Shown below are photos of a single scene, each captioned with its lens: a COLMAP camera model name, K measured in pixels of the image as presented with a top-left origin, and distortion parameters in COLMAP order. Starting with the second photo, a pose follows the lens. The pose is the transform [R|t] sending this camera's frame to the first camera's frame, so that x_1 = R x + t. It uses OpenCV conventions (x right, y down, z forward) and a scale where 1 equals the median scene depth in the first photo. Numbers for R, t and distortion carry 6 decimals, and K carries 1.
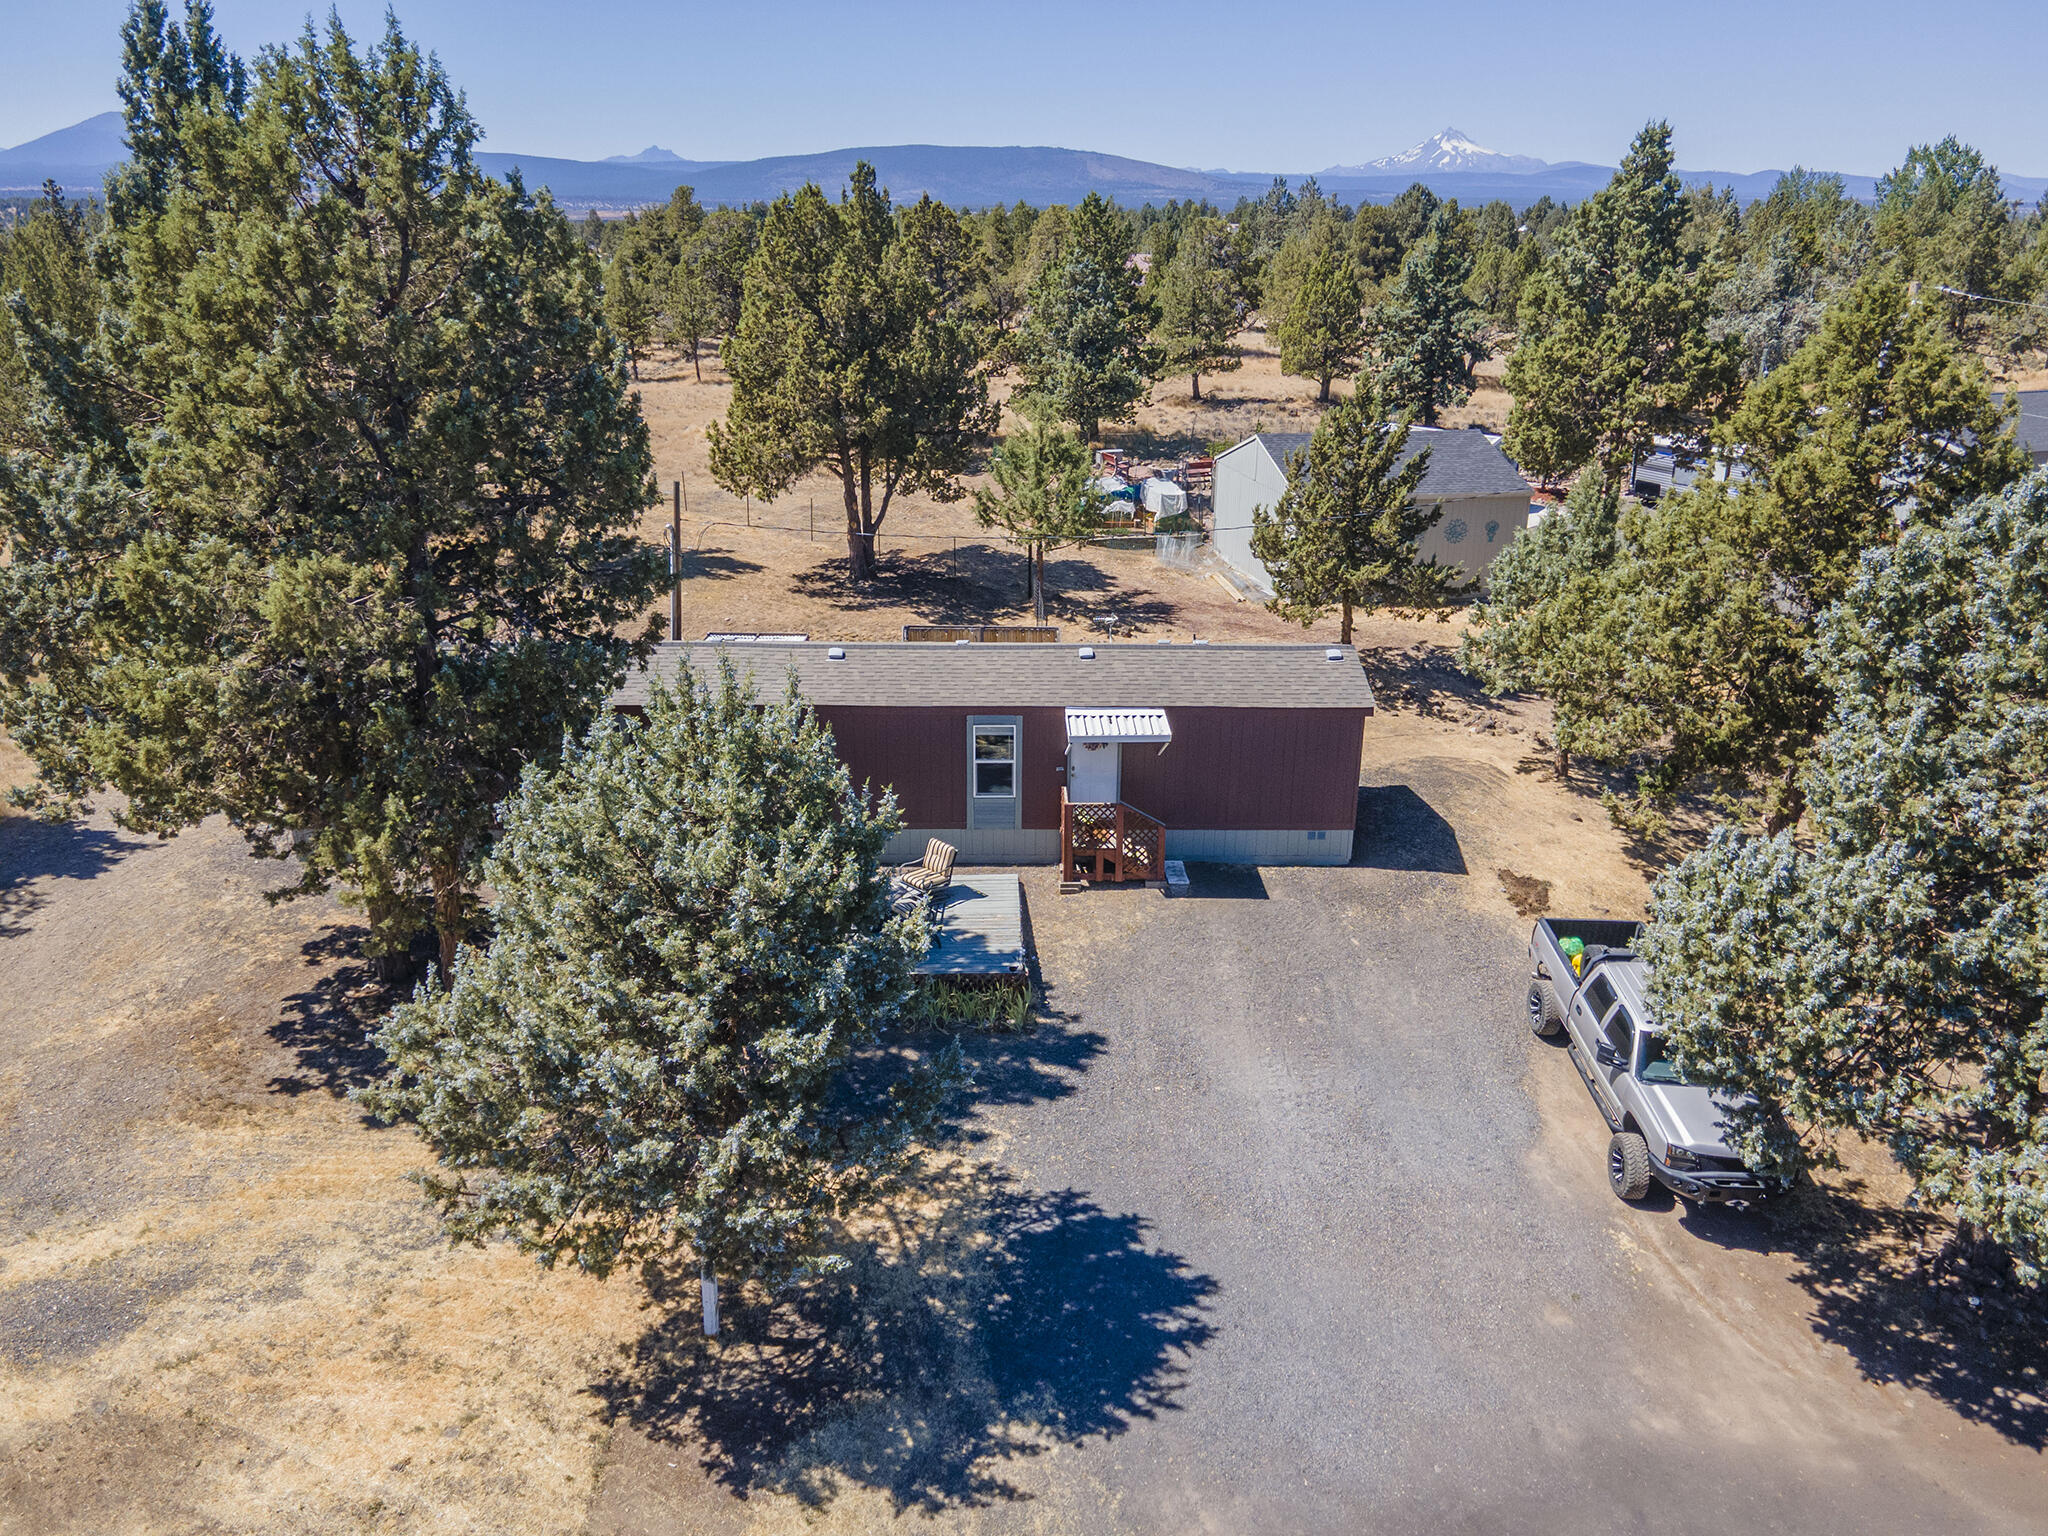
lens RADIAL K [[1487.6, 0, 1034.1], [0, 1487.6, 763.7], [0, 0, 1]] dist [0.026408, 0.025180]
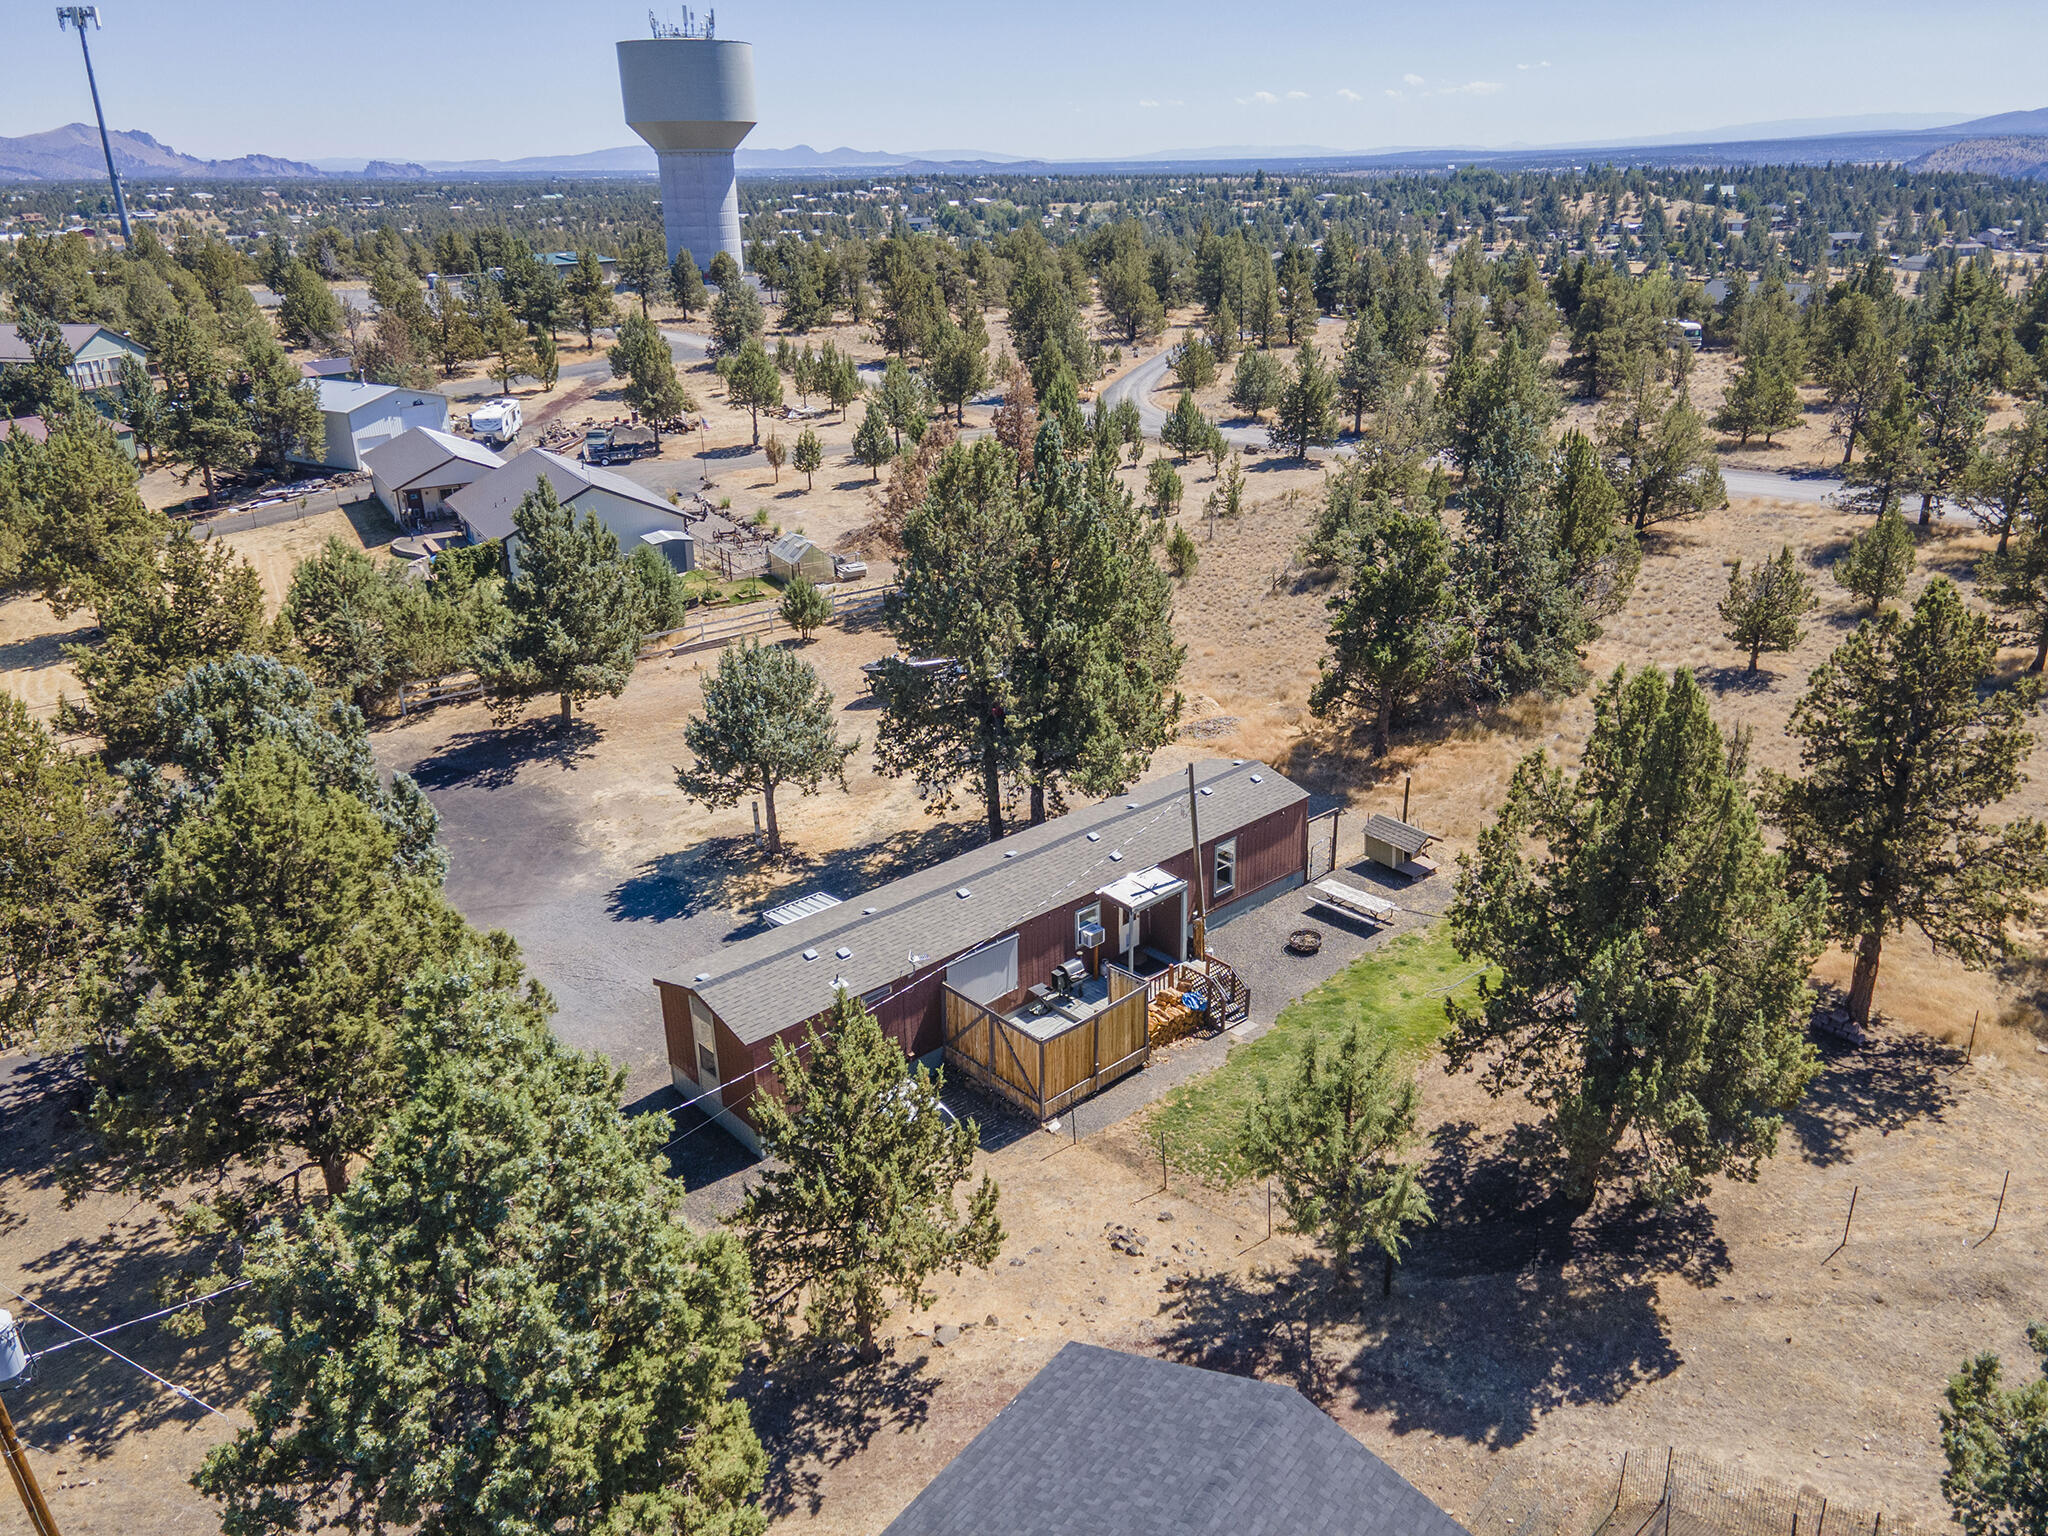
lens RADIAL K [[1487.6, 0, 1031.4], [0, 1487.6, 779.9], [0, 0, 1]] dist [0.026408, 0.025180]
pose [[-0.753677, 0.254006, -0.606178, 0.733279], [-0.221831, 0.769871, 0.598406, -1.040089], [0.618678, 0.585474, -0.523888, 1.801033]]
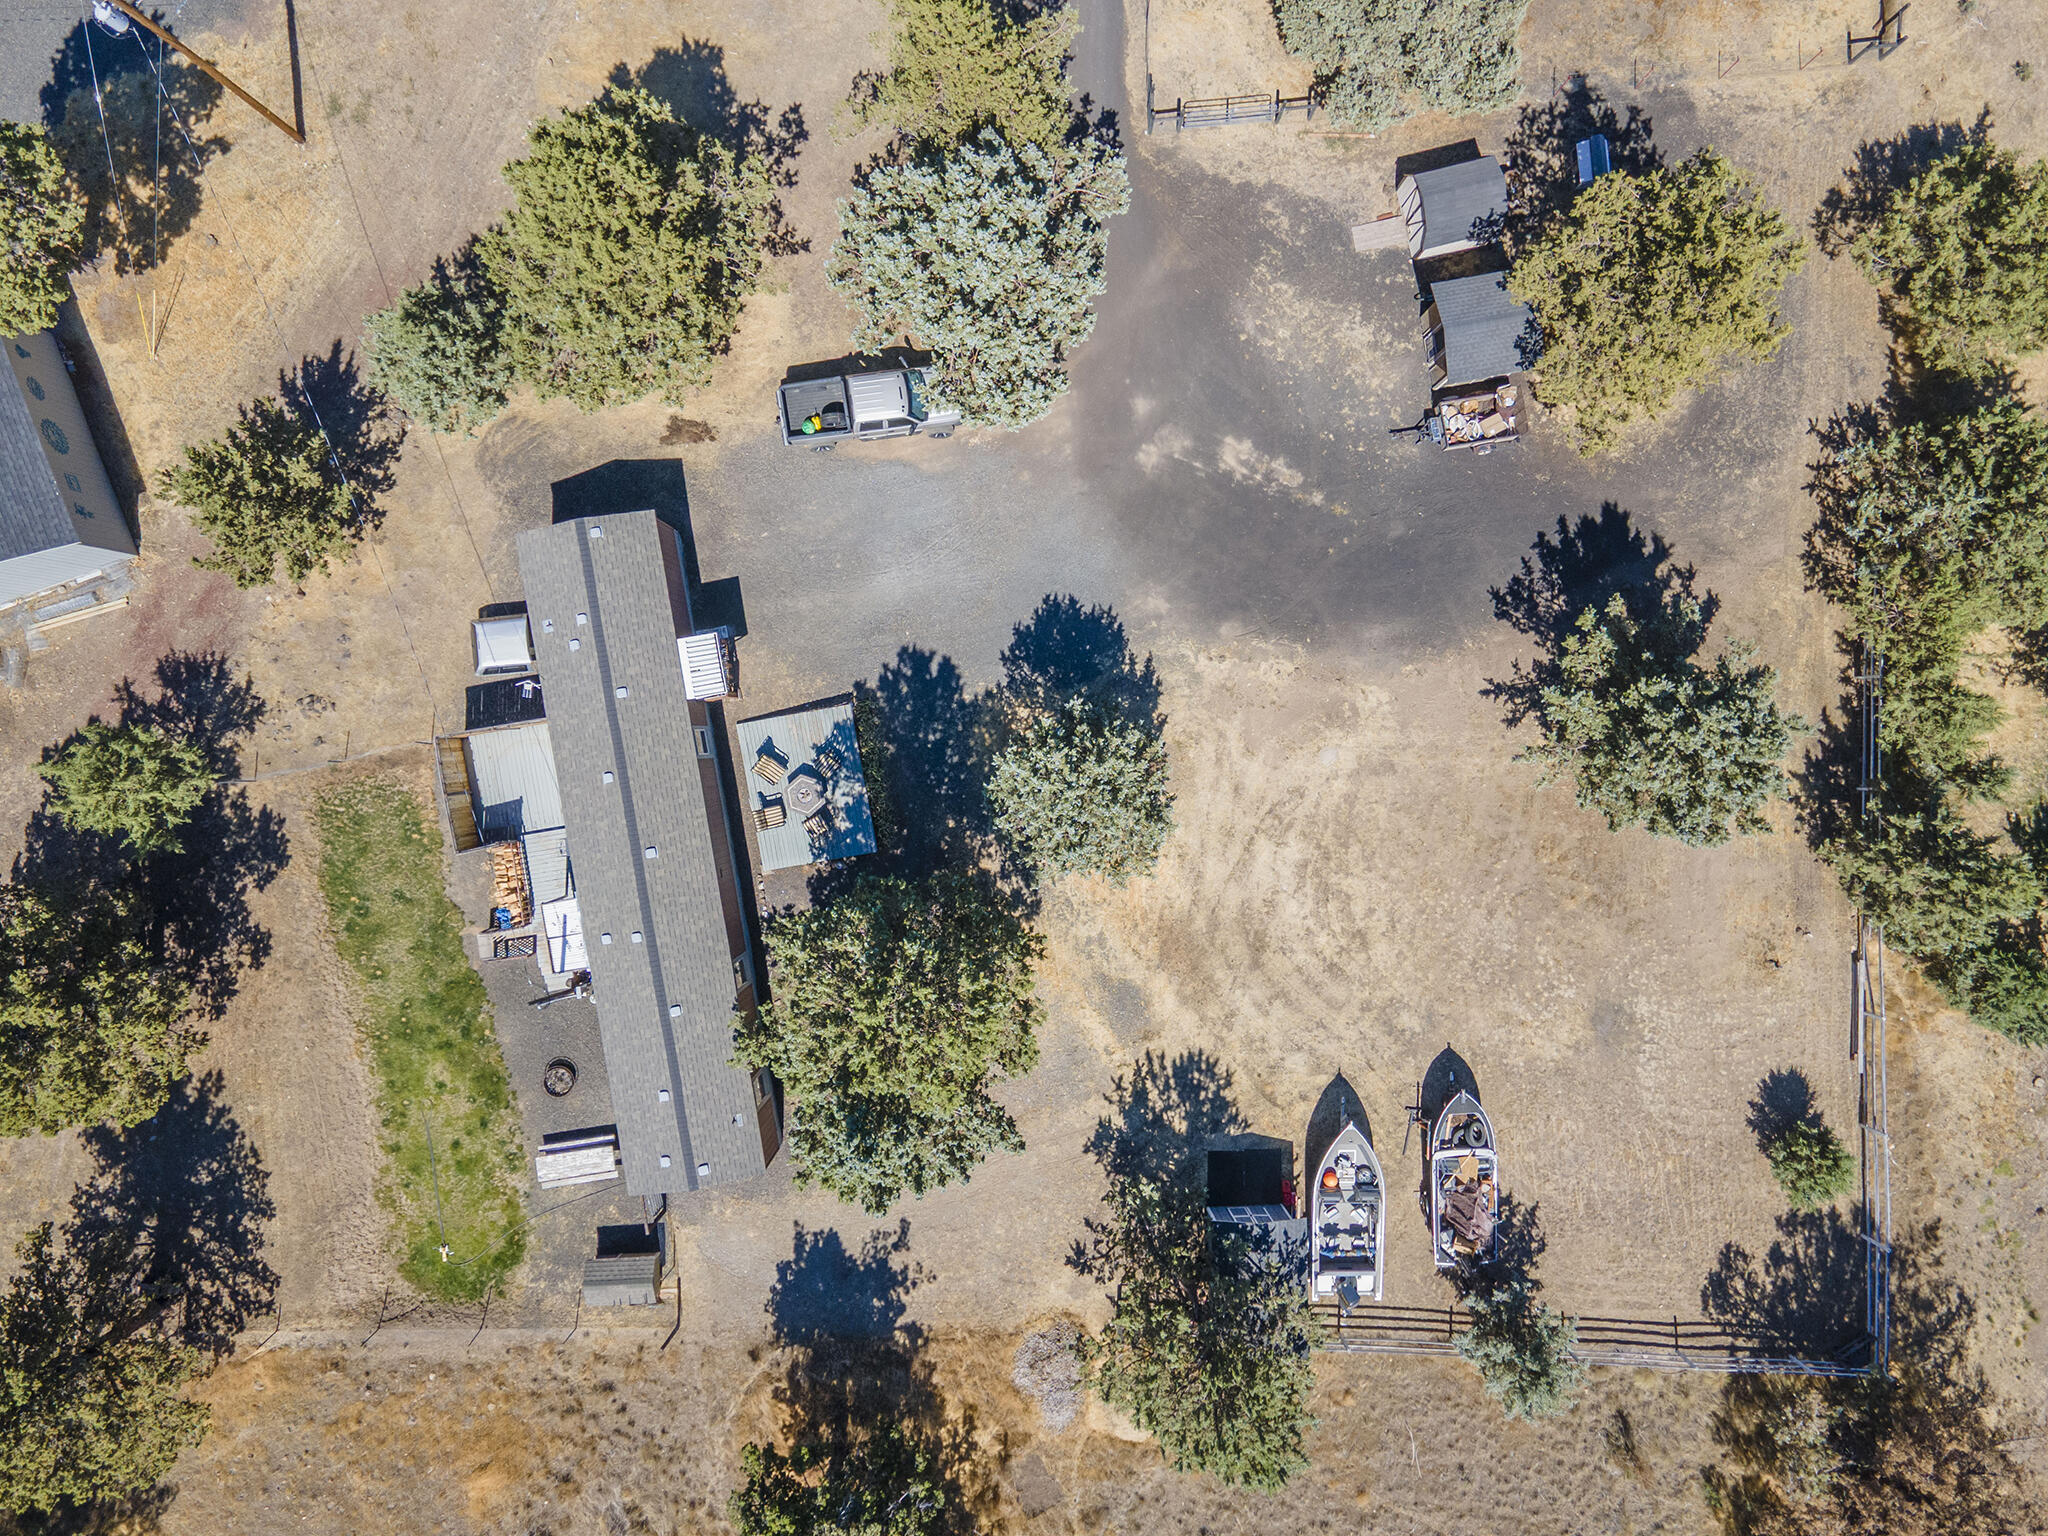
lens RADIAL K [[1487.6, 0, 1031.5], [0, 1487.6, 745.7], [0, 0, 1]] dist [0.026408, 0.025180]
pose [[-0.144065, -0.989362, -0.020185, -0.053862], [0.349011, -0.069887, 0.934509, -1.441414], [-0.925979, 0.127585, 0.355367, 0.083922]]
